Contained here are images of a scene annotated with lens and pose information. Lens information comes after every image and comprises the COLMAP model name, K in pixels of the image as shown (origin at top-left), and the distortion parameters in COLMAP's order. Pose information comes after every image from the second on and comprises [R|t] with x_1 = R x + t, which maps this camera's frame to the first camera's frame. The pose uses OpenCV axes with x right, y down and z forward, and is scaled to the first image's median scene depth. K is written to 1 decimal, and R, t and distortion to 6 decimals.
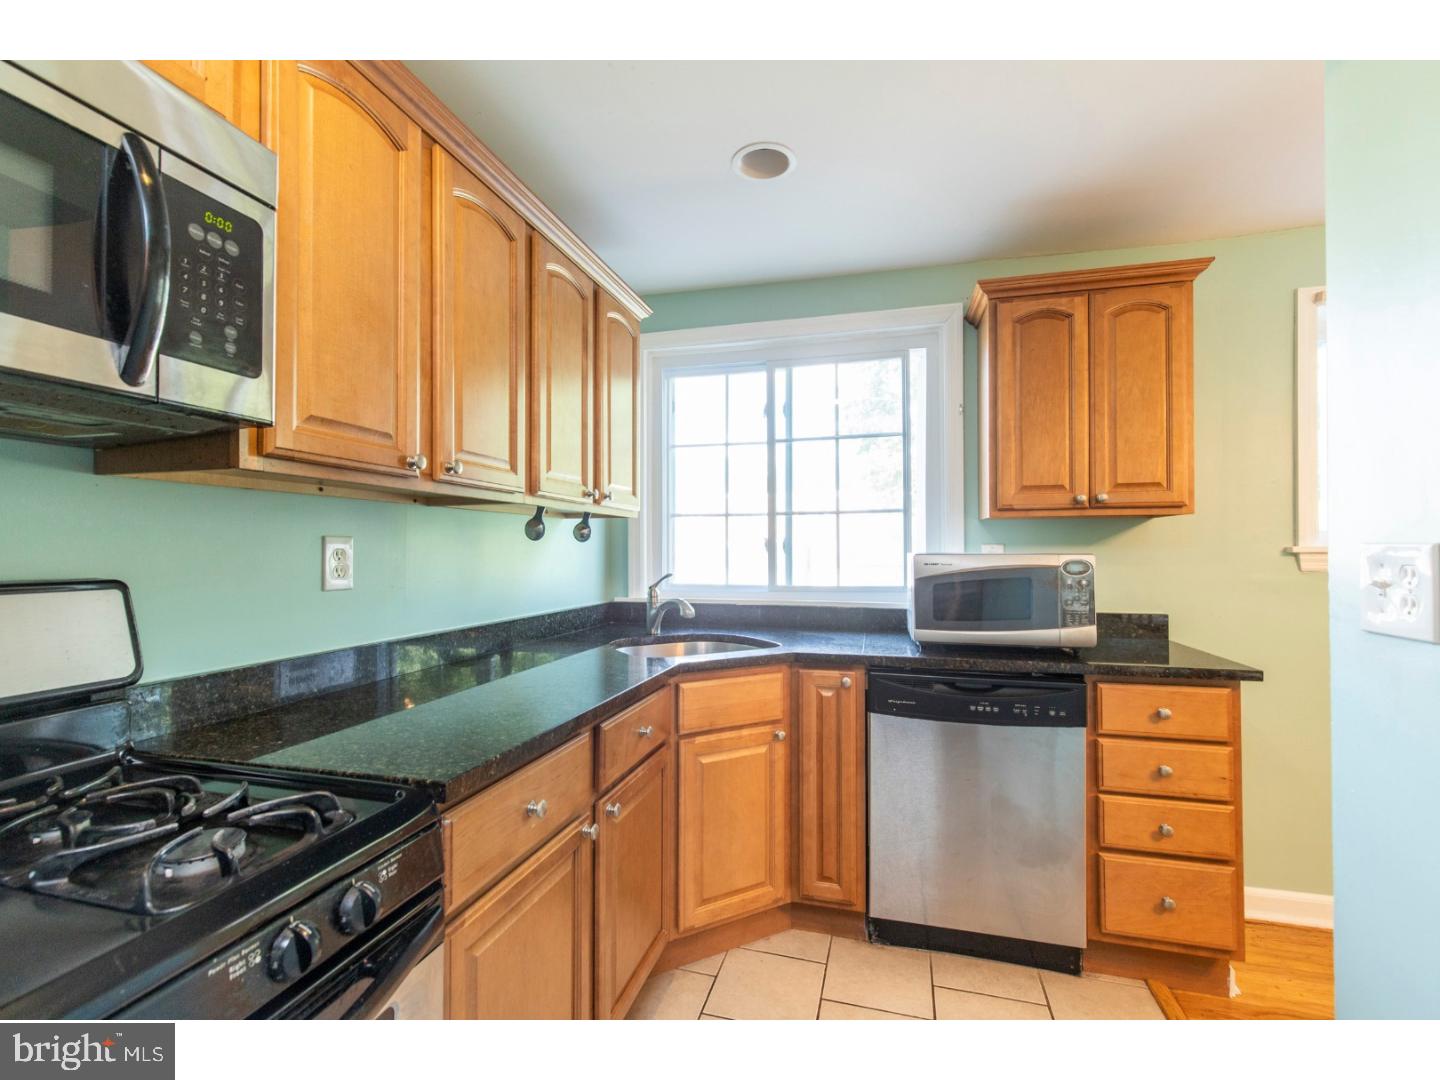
lens RADIAL K [[639.5, 0, 720.0], [0, 639.5, 540.0], [0, 0, 1]] dist [0.001644, -0.005205]
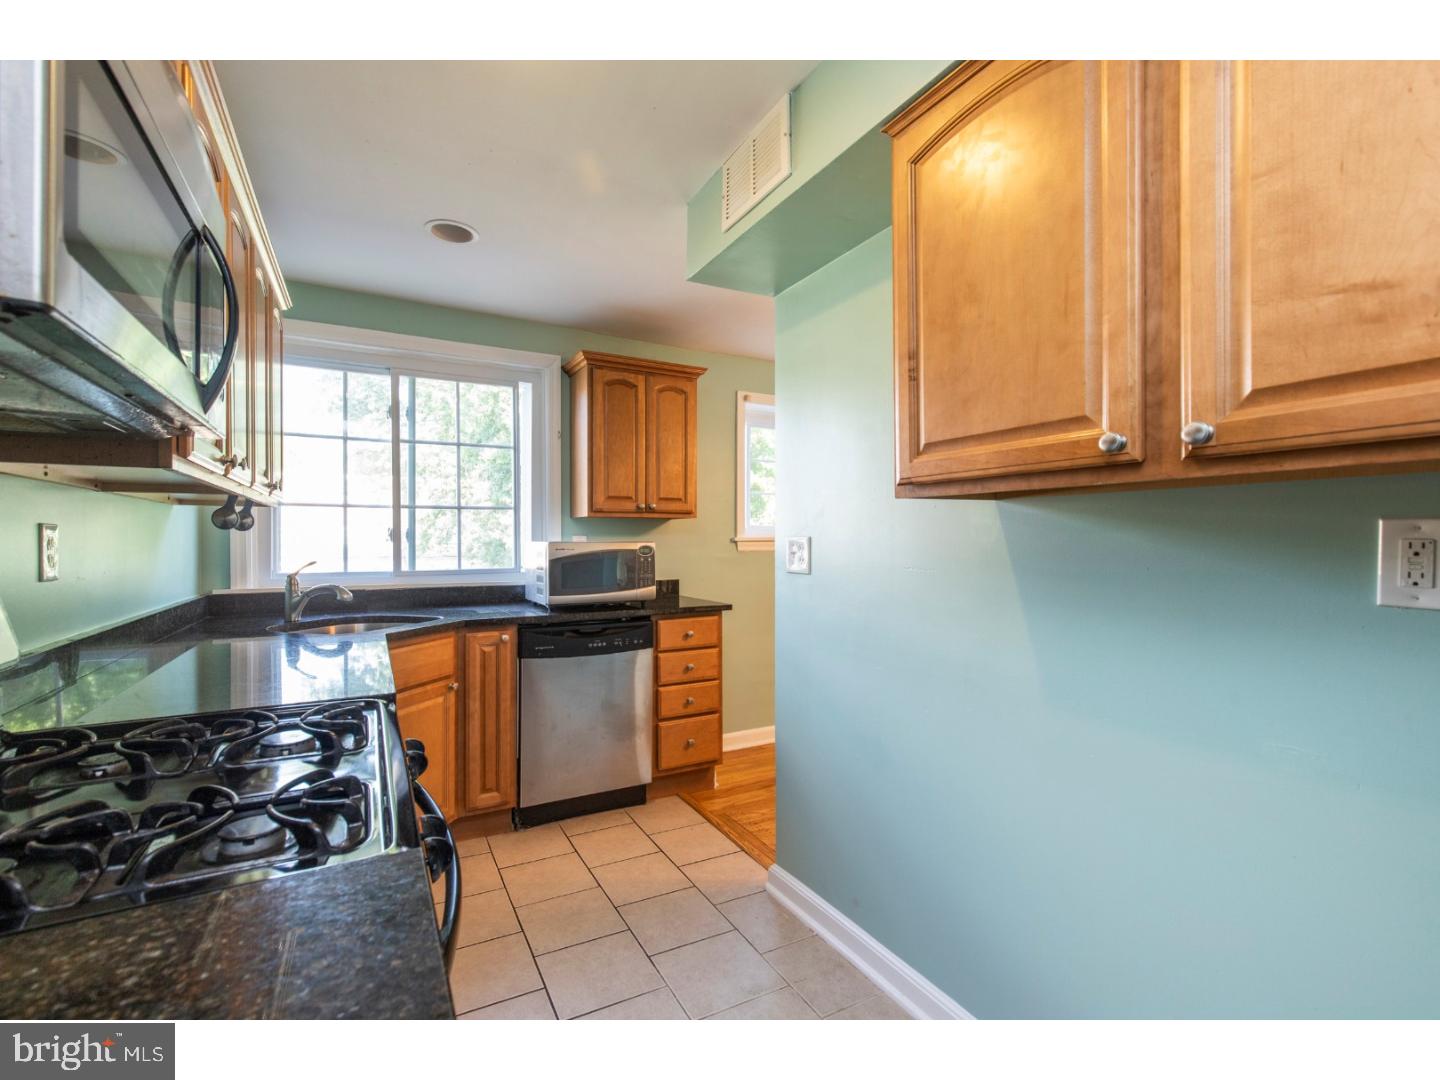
lens RADIAL K [[639.5, 0, 720.0], [0, 639.5, 540.0], [0, 0, 1]] dist [0.001644, -0.005205]
pose [[0.711894, 0.000174, 0.702287, -0.408075], [-0.010631, 0.999888, 0.010529, -0.001015], [-0.702206, -0.014962, 0.711816, -0.252426]]
